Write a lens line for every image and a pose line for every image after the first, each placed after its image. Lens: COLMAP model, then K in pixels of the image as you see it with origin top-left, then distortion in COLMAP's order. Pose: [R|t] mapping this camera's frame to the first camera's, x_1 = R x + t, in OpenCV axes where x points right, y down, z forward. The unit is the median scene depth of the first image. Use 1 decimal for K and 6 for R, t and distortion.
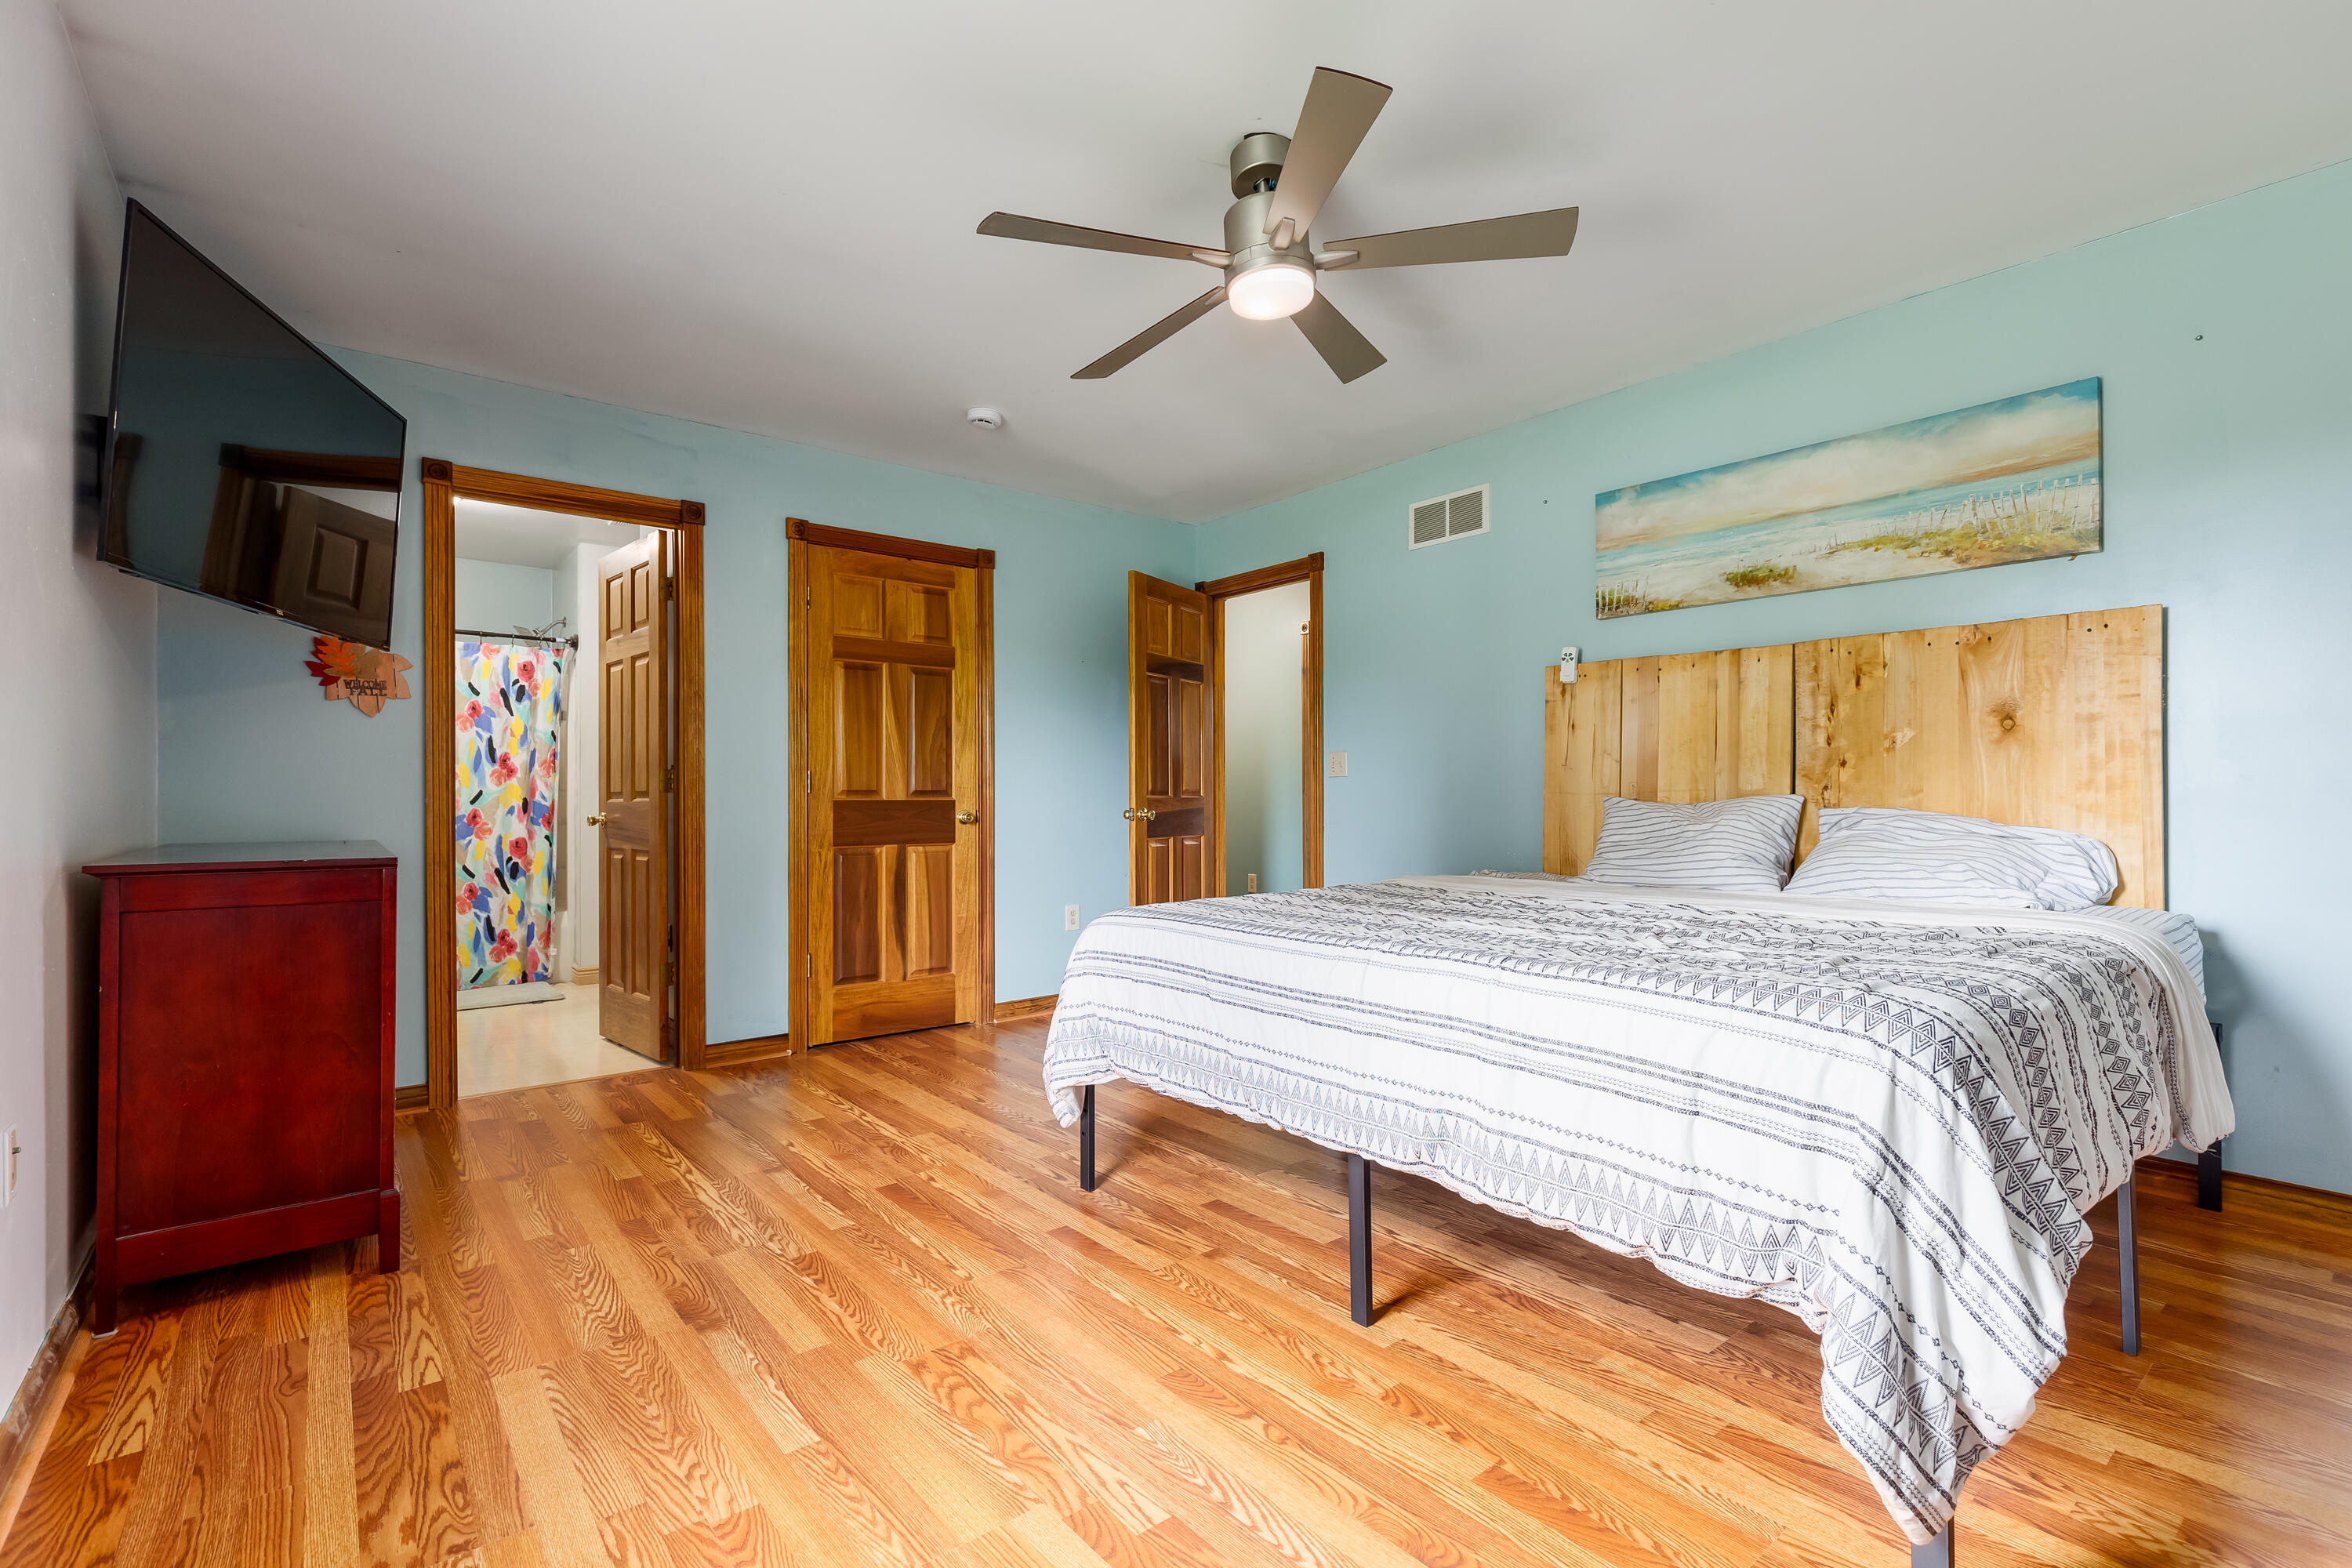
lens RADIAL K [[1037.7, 0, 1171.3], [0, 1037.7, 795.9], [0, 0, 1]] dist [0.001330, -0.000245]
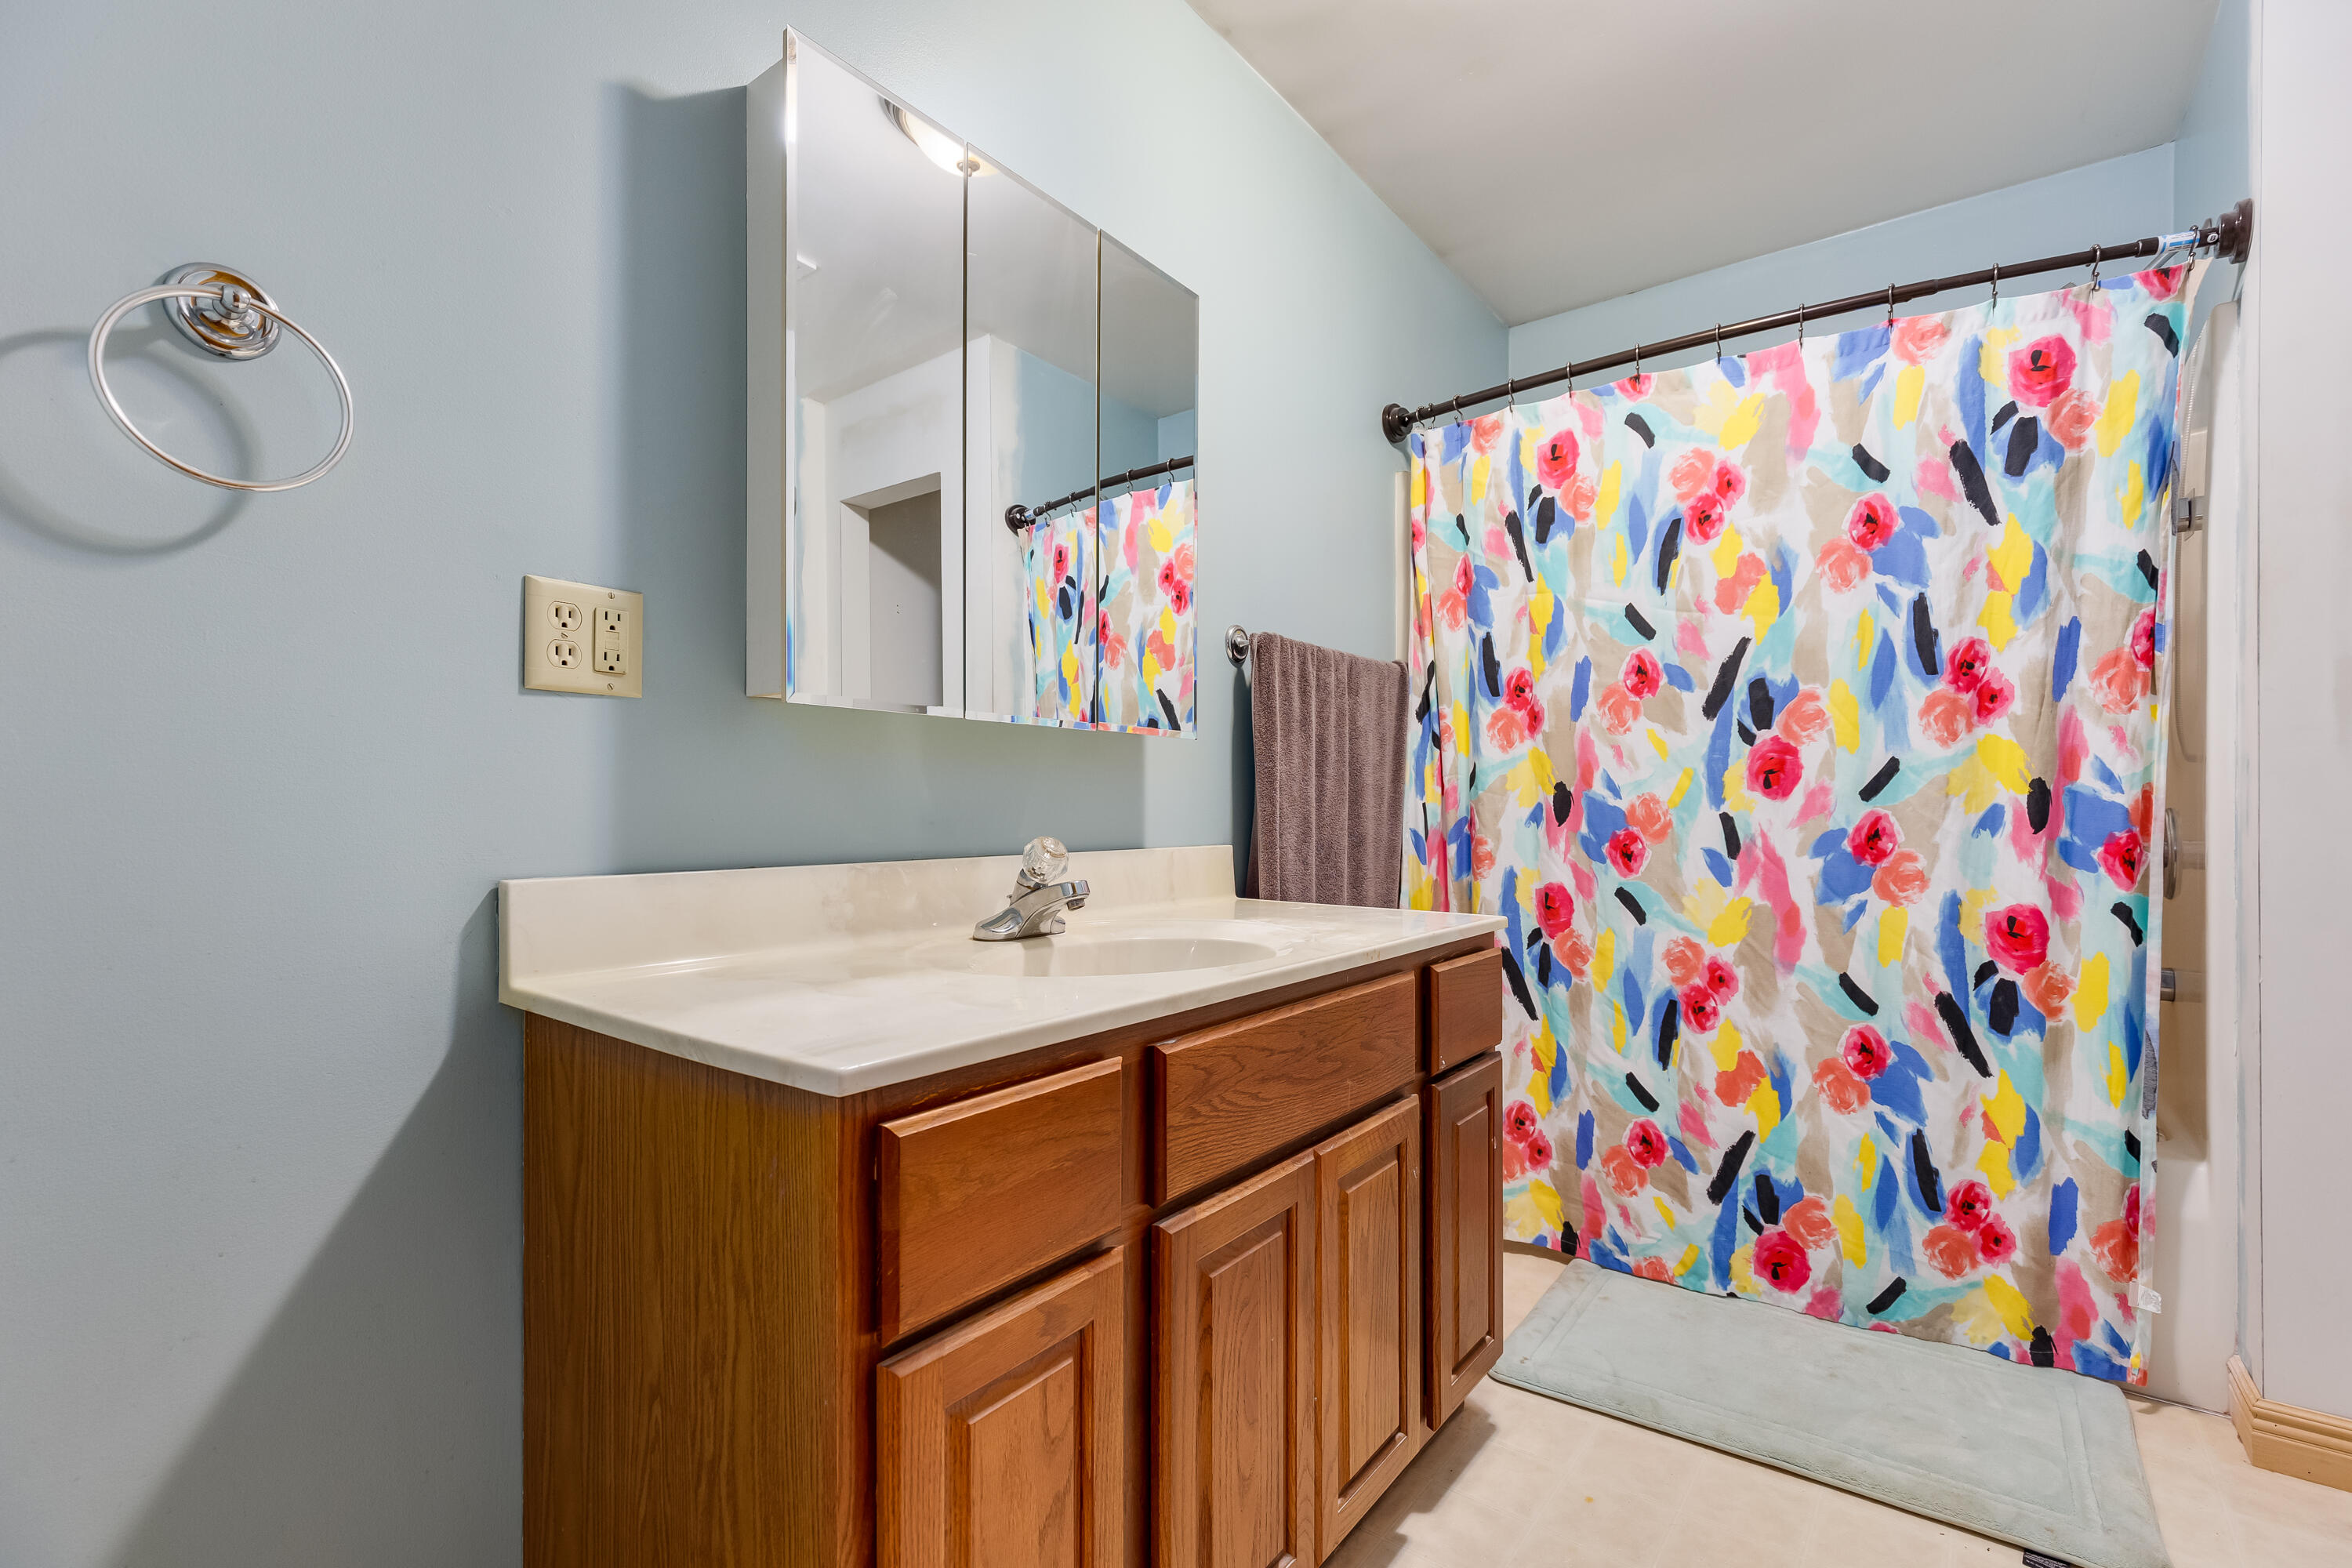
lens RADIAL K [[1037.7, 0, 1169.5], [0, 1037.7, 797.9], [0, 0, 1]] dist [0.001330, -0.000245]
pose [[0.253838, -0.000612, -0.967247, -0.388430], [0.004016, 0.999992, 0.000421, 0.006216], [0.967238, -0.003991, 0.253838, 0.670472]]
